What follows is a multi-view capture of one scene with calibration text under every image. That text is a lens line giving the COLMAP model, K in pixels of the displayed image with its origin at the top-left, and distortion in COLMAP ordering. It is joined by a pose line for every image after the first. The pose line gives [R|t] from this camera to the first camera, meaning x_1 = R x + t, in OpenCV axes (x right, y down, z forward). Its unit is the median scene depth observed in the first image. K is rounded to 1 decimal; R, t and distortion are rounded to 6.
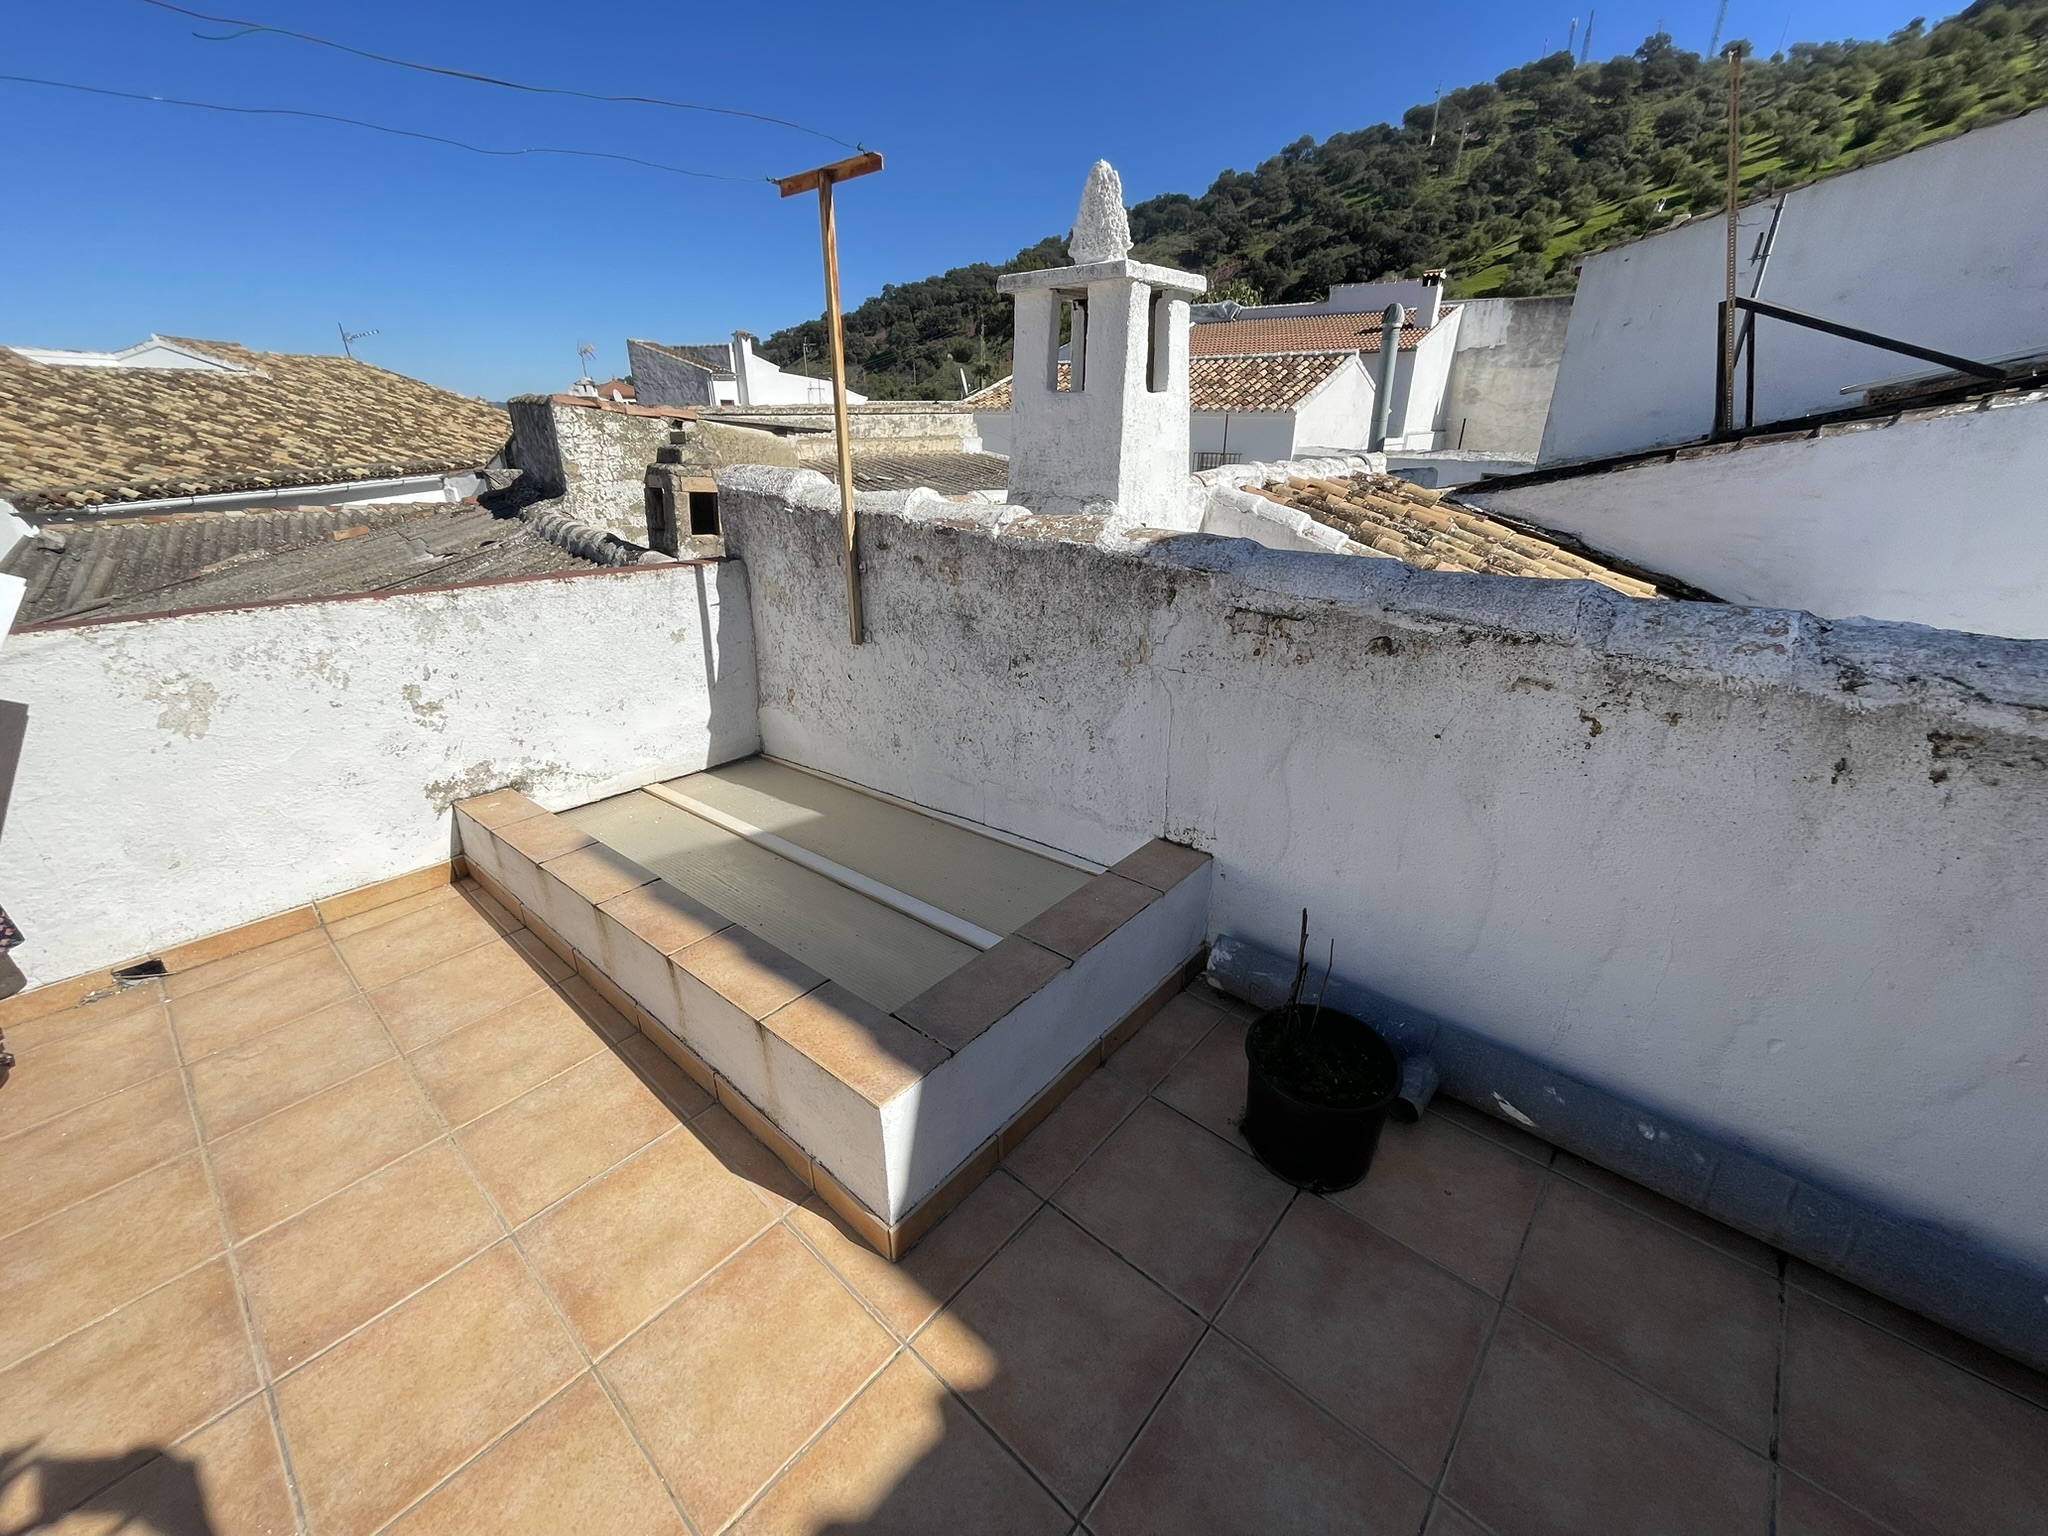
lens RADIAL K [[827.9, 0, 1020.6], [0, 827.9, 763.7], [0, 0, 1]] dist [-0.002094, -0.000362]
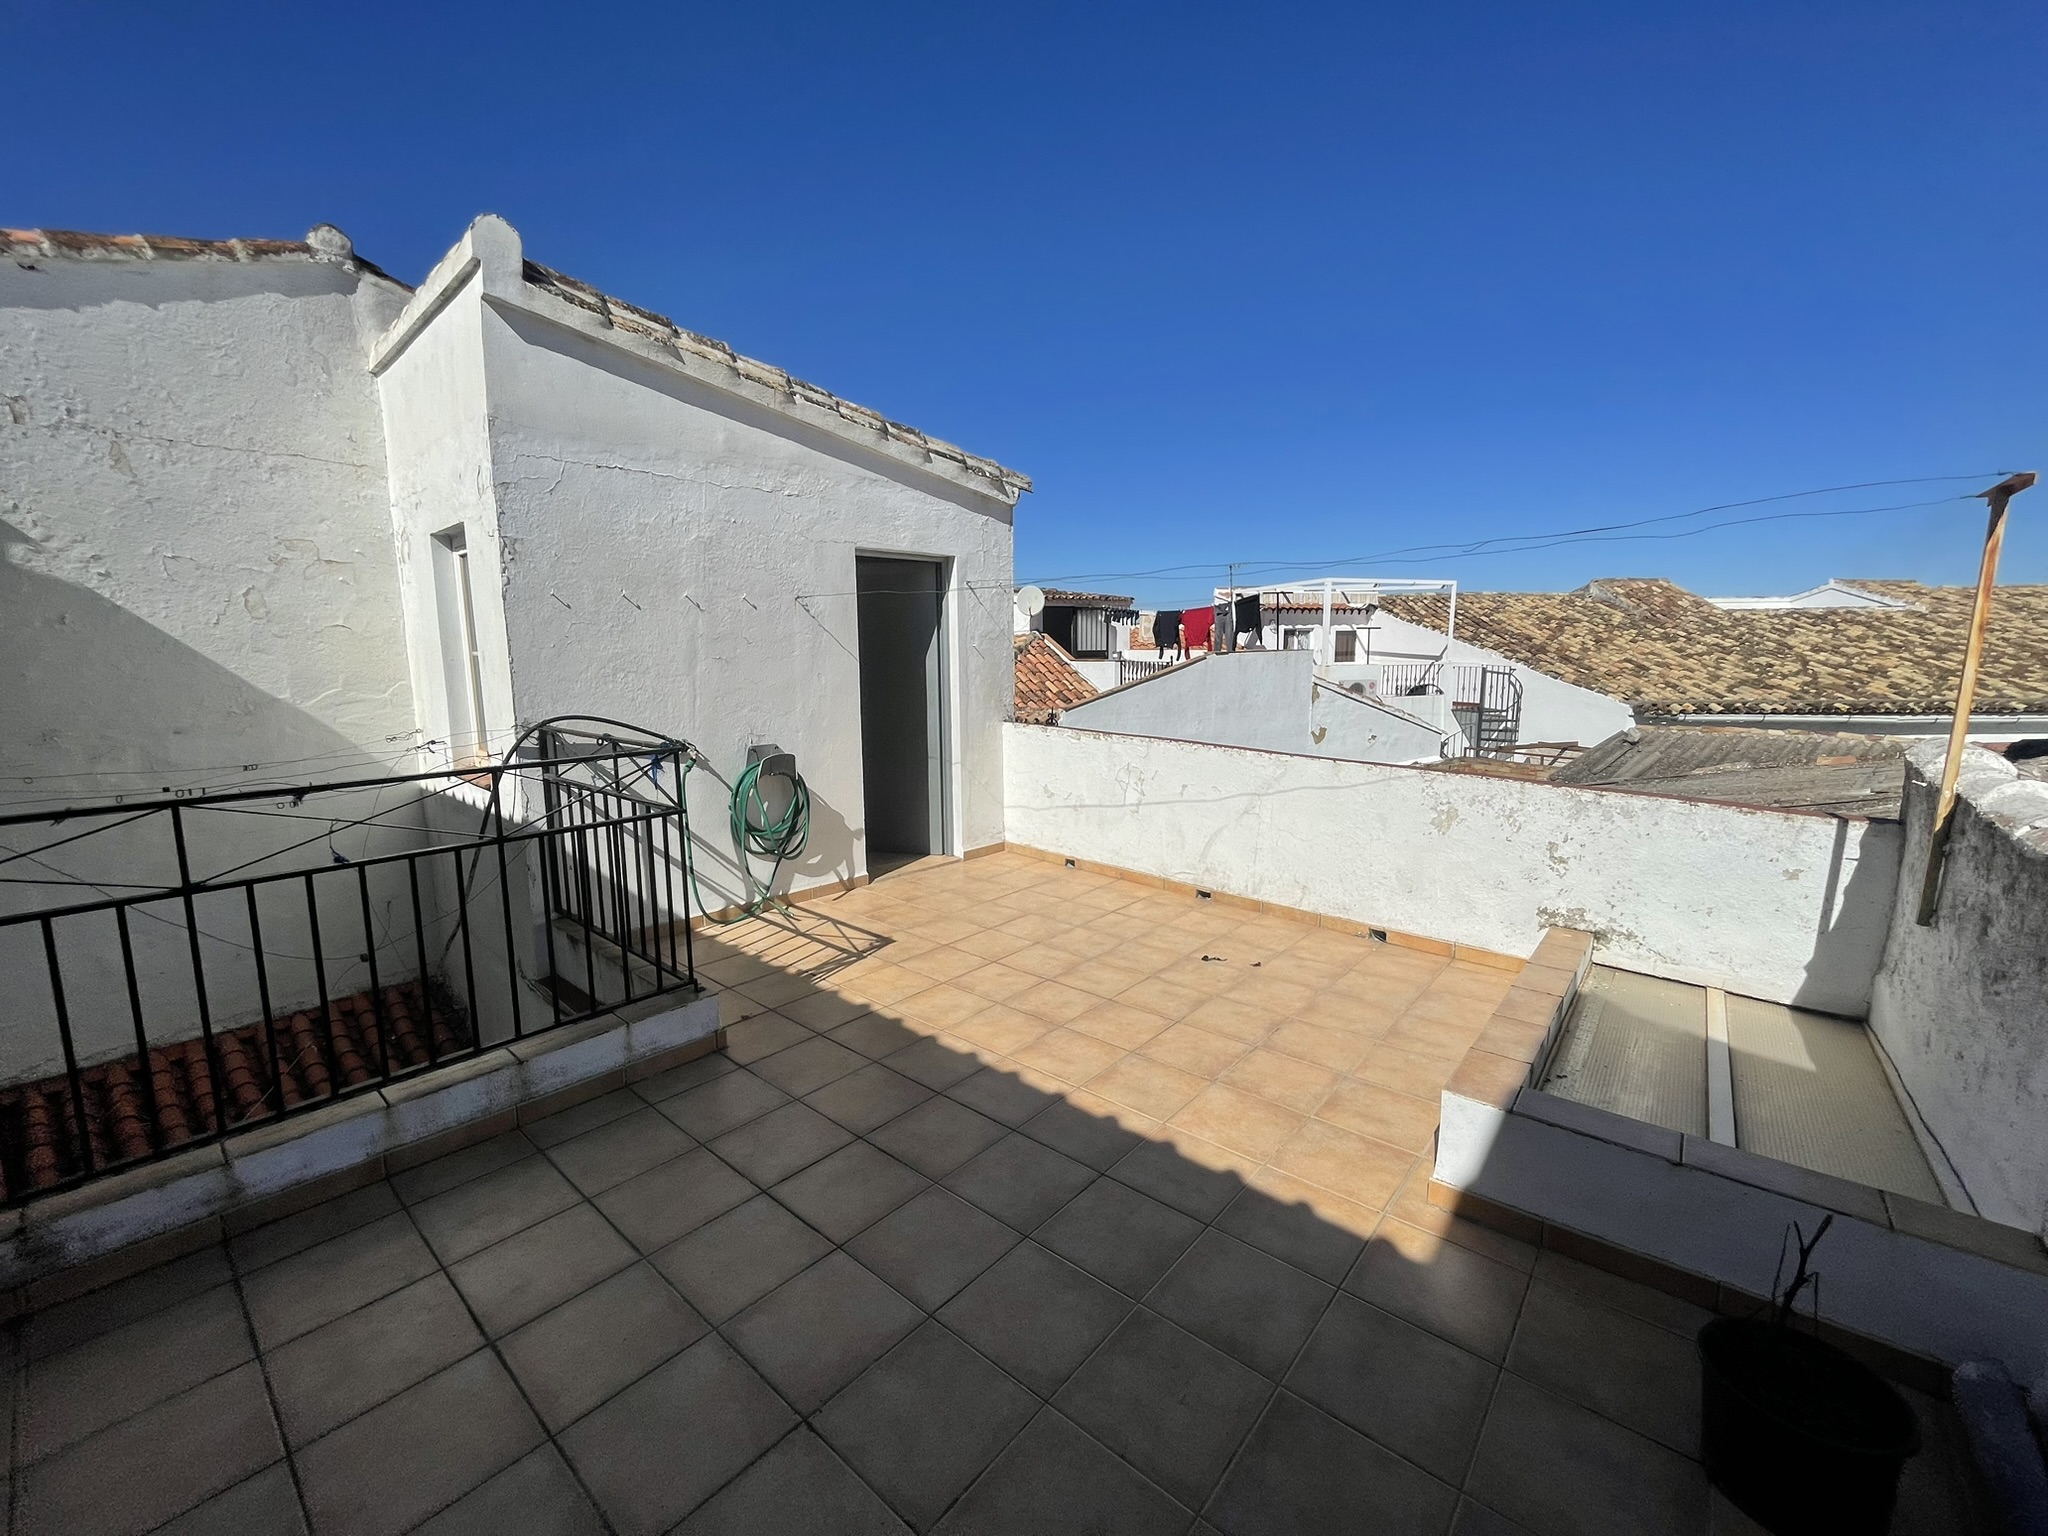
lens RADIAL K [[827.9, 0, 1020.6], [0, 827.9, 763.7], [0, 0, 1]] dist [-0.002094, -0.000362]
pose [[0.018386, 0.142862, -0.989572, 0.243694], [-0.383884, 0.914889, 0.124948, -0.012949], [0.923198, 0.377584, 0.071663, -0.029135]]
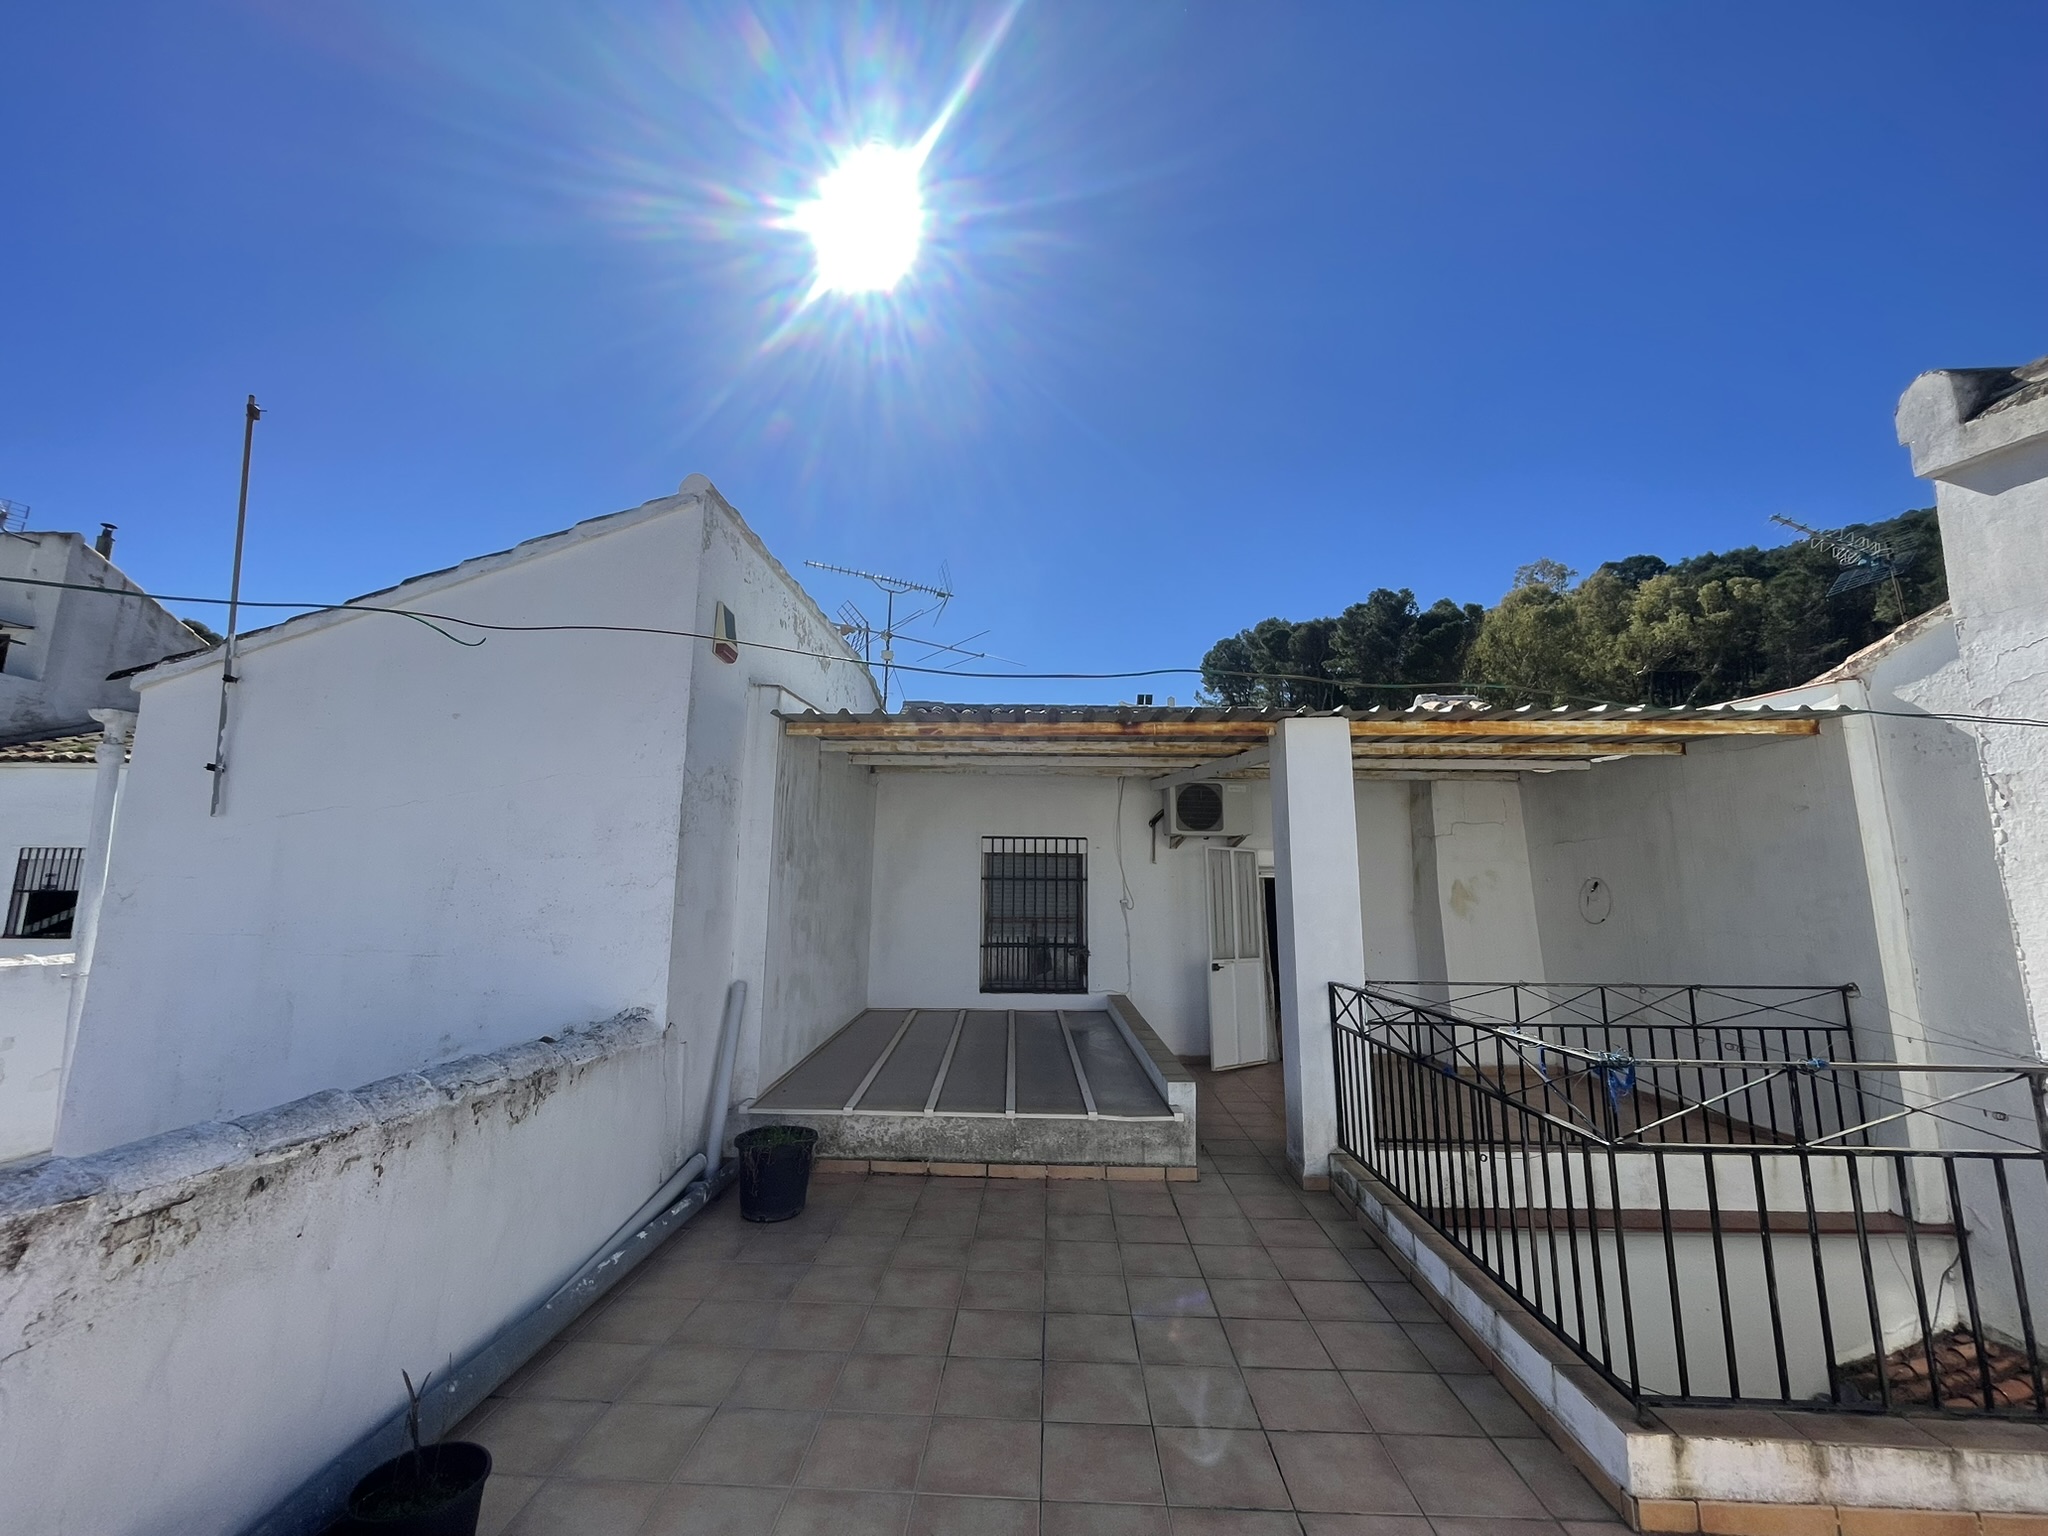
lens RADIAL K [[827.9, 0, 1020.6], [0, 827.9, 763.7], [0, 0, 1]] dist [-0.002094, -0.000362]
pose [[-0.638015, 0.120506, 0.760536, -0.271155], [0.293165, 0.951310, 0.095203, -0.112023], [-0.712033, 0.283703, -0.642278, 0.177146]]
